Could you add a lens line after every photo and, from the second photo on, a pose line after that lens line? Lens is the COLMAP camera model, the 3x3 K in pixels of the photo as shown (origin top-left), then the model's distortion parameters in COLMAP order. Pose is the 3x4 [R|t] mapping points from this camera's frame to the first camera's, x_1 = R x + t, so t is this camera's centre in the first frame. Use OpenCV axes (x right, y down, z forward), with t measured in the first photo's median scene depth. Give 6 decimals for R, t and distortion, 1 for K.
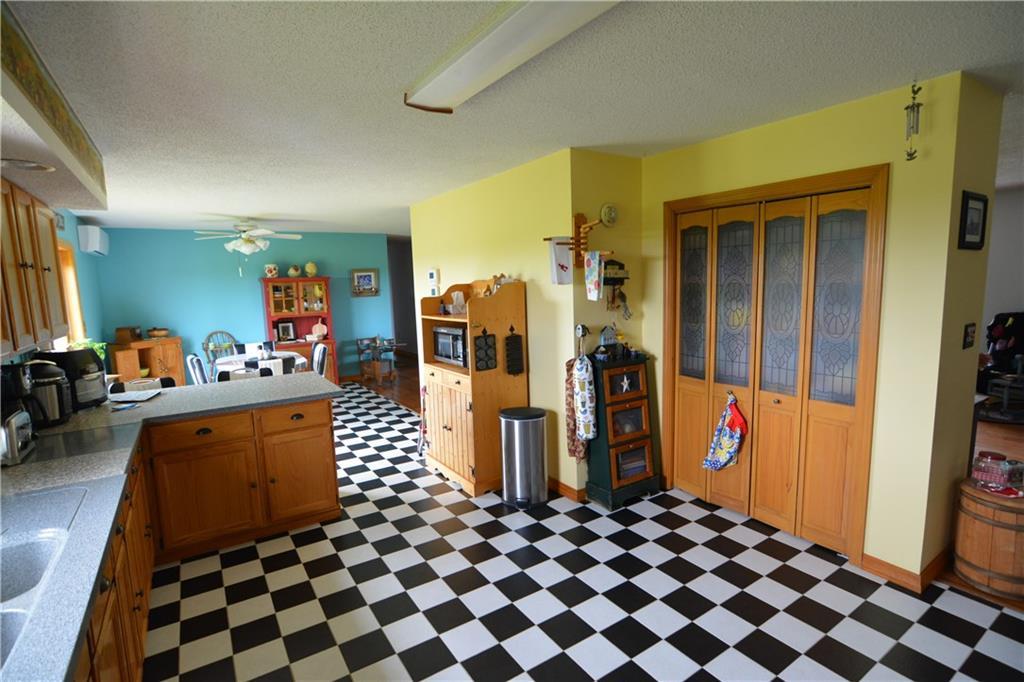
lens RADIAL K [[503.0, 0, 509.4], [0, 503.0, 347.3], [0, 0, 1]] dist [-0.023237, 0.004725]
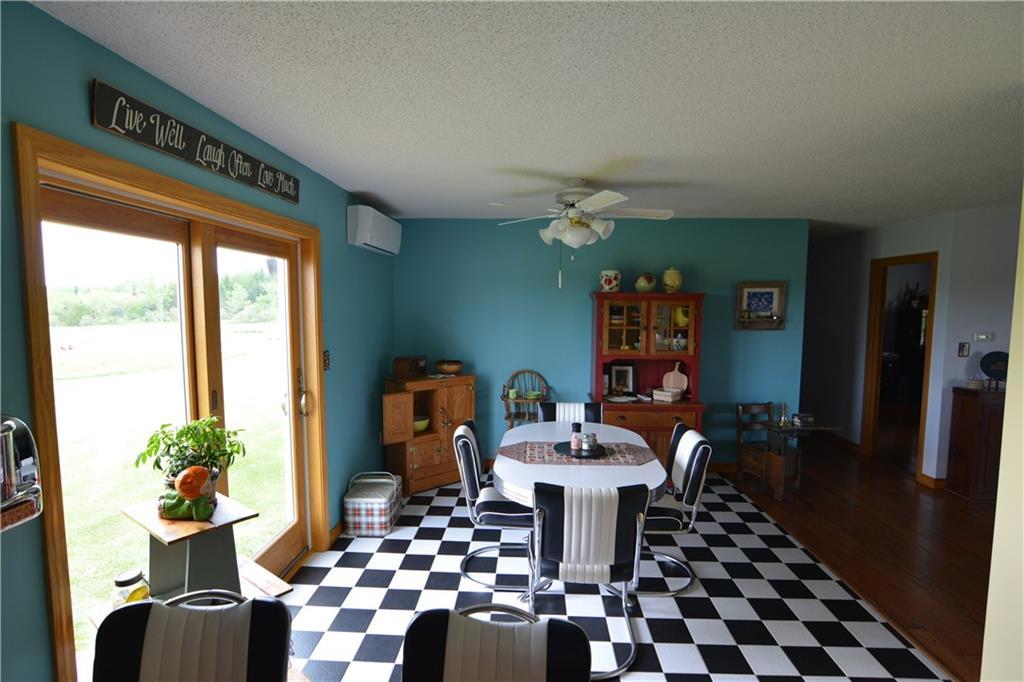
lens RADIAL K [[517.6, 0, 511.7], [0, 517.6, 345.8], [0, 0, 1]] dist [-0.018401, -0.000505]
pose [[0.814191, 0.081887, -0.574793, -0.369994], [-0.105896, 0.994342, -0.008344, -0.101136], [0.570858, 0.067662, 0.818256, 0.758897]]
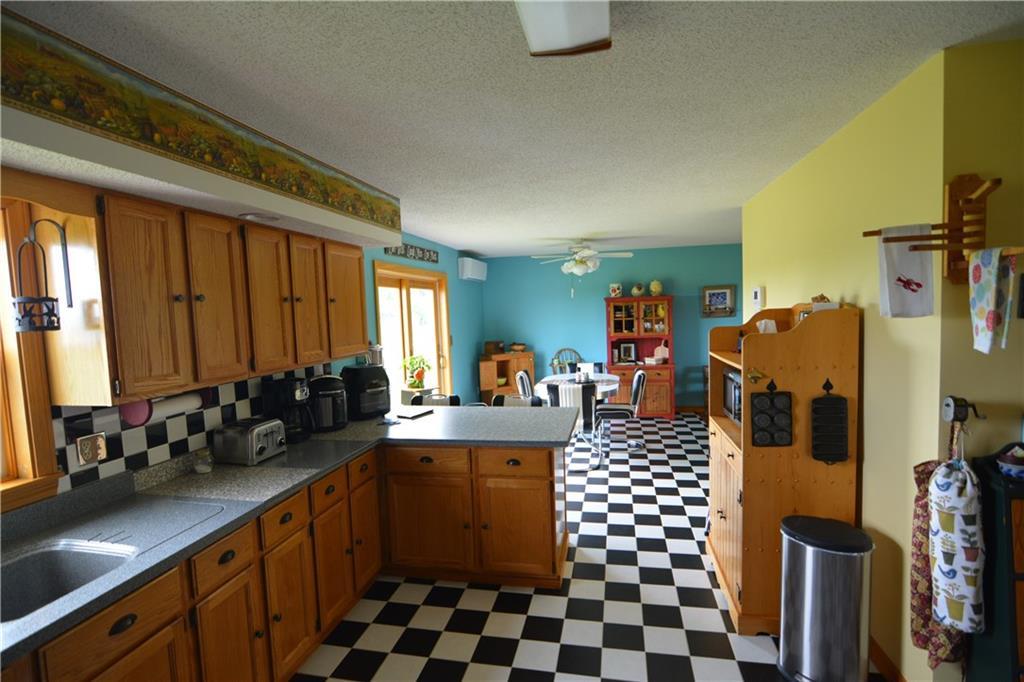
lens RADIAL K [[503.0, 0, 508.1], [0, 503.0, 347.7], [0, 0, 1]] dist [-0.023237, 0.004725]
pose [[0.707136, 0.057601, -0.704728, 0.143348], [-0.076740, 0.997041, 0.004491, -0.052058], [0.702901, 0.050905, 0.709463, 0.282798]]
